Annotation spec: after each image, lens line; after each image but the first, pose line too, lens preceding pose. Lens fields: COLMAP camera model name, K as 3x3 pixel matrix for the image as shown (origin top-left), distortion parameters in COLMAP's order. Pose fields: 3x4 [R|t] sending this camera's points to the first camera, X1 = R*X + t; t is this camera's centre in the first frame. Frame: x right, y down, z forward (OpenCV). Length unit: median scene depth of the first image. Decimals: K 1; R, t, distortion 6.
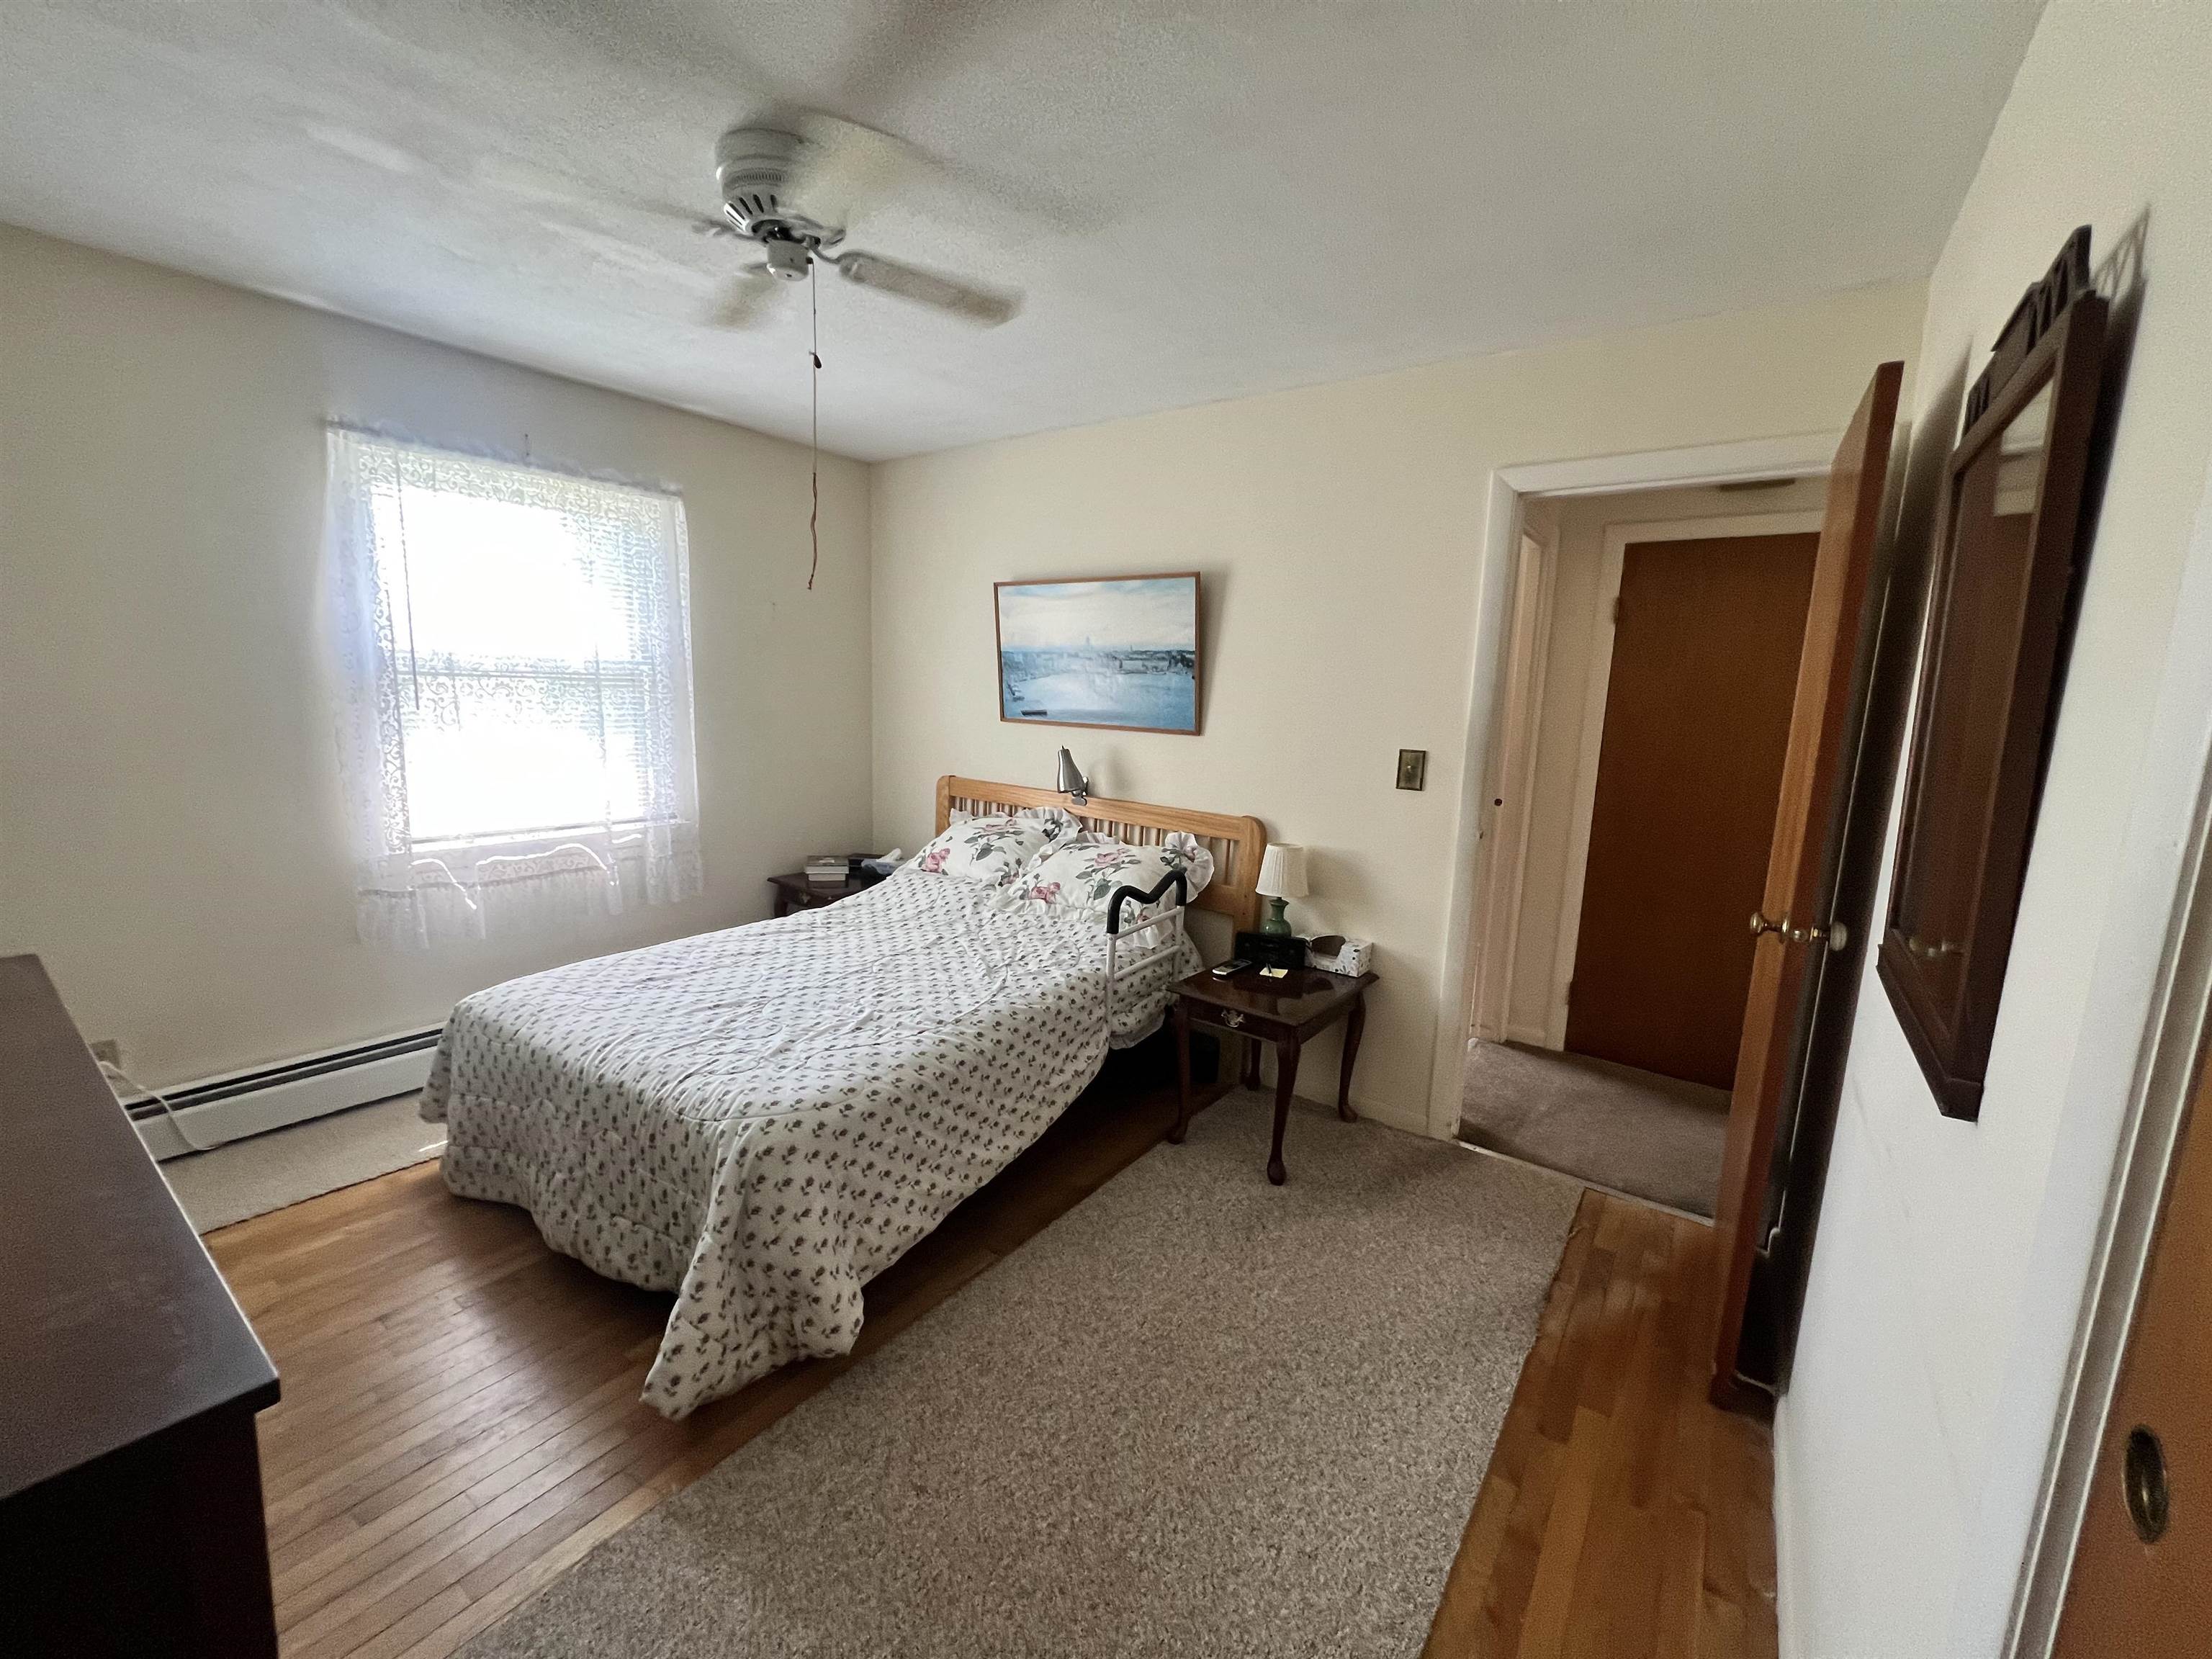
lens RADIAL K [[887.8, 0, 1104.2], [0, 887.8, 826.5], [0, 0, 1]] dist [-0.003488, 0.000860]
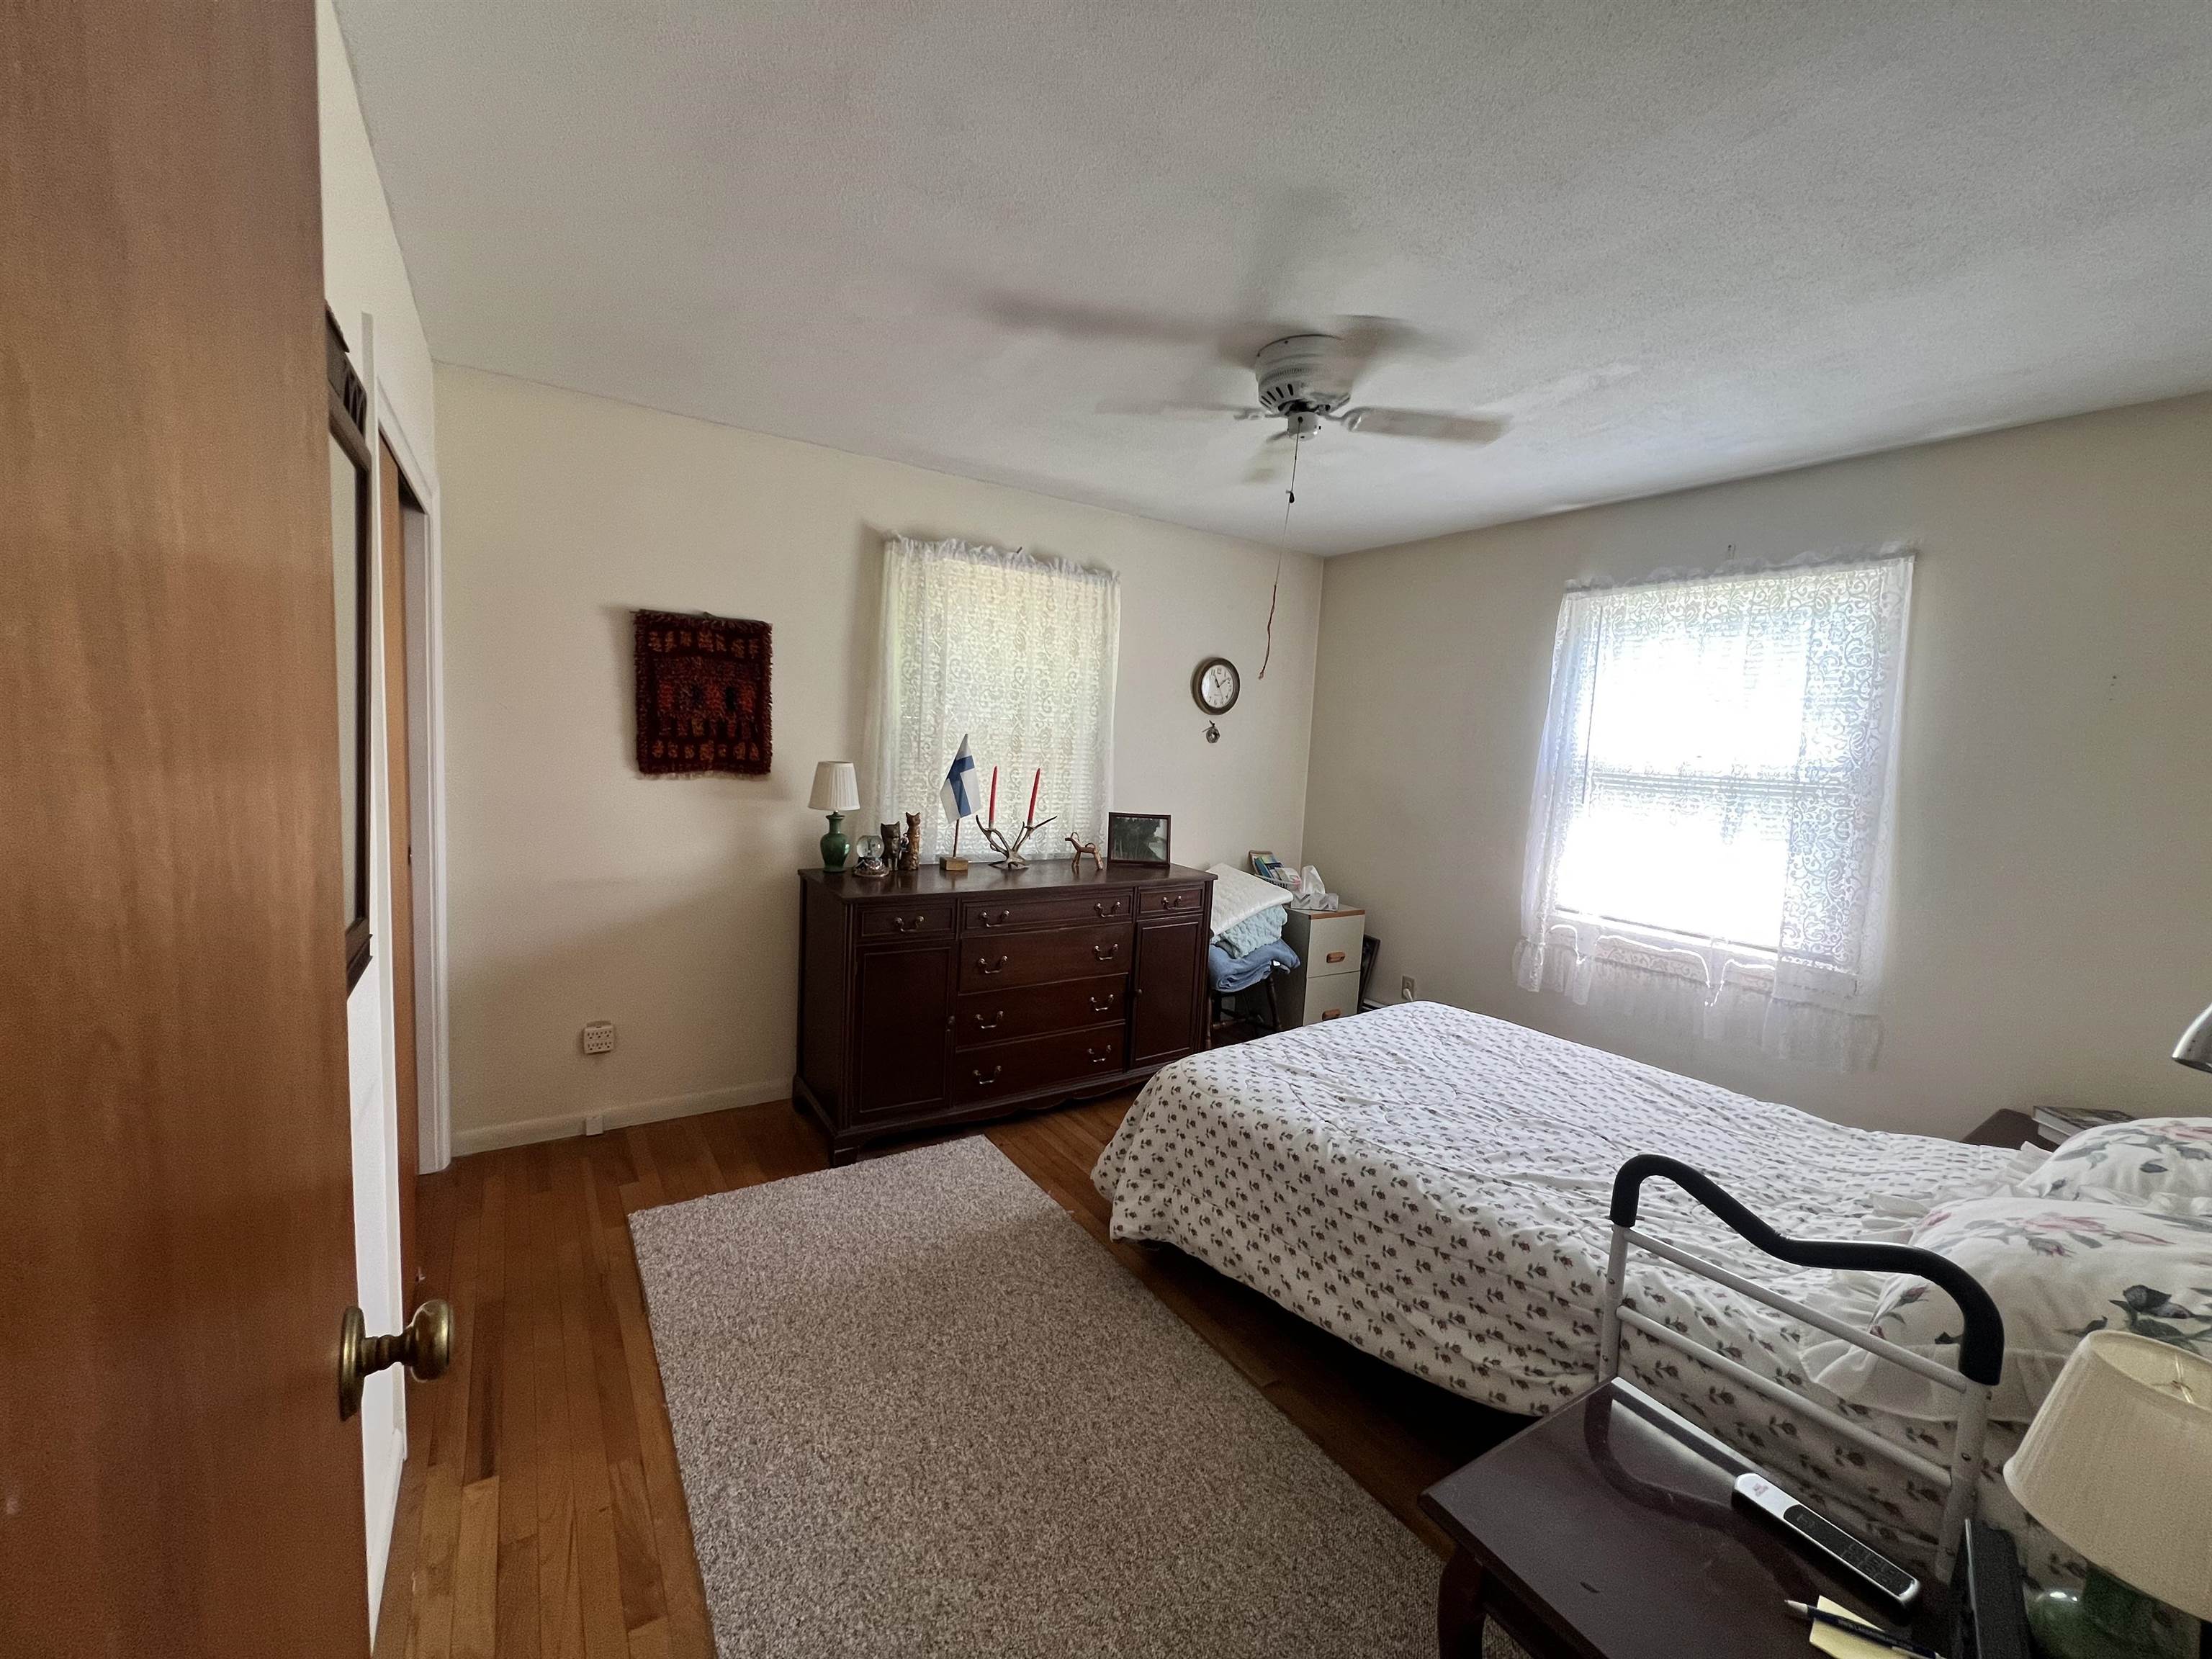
lens RADIAL K [[887.8, 0, 1103.7], [0, 887.8, 827.7], [0, 0, 1]] dist [-0.003488, 0.000860]
pose [[-0.355371, 0.039125, -0.933906, 0.646901], [-0.208177, 0.970716, 0.119884, -0.117399], [0.911248, 0.237021, -0.336820, 0.883910]]
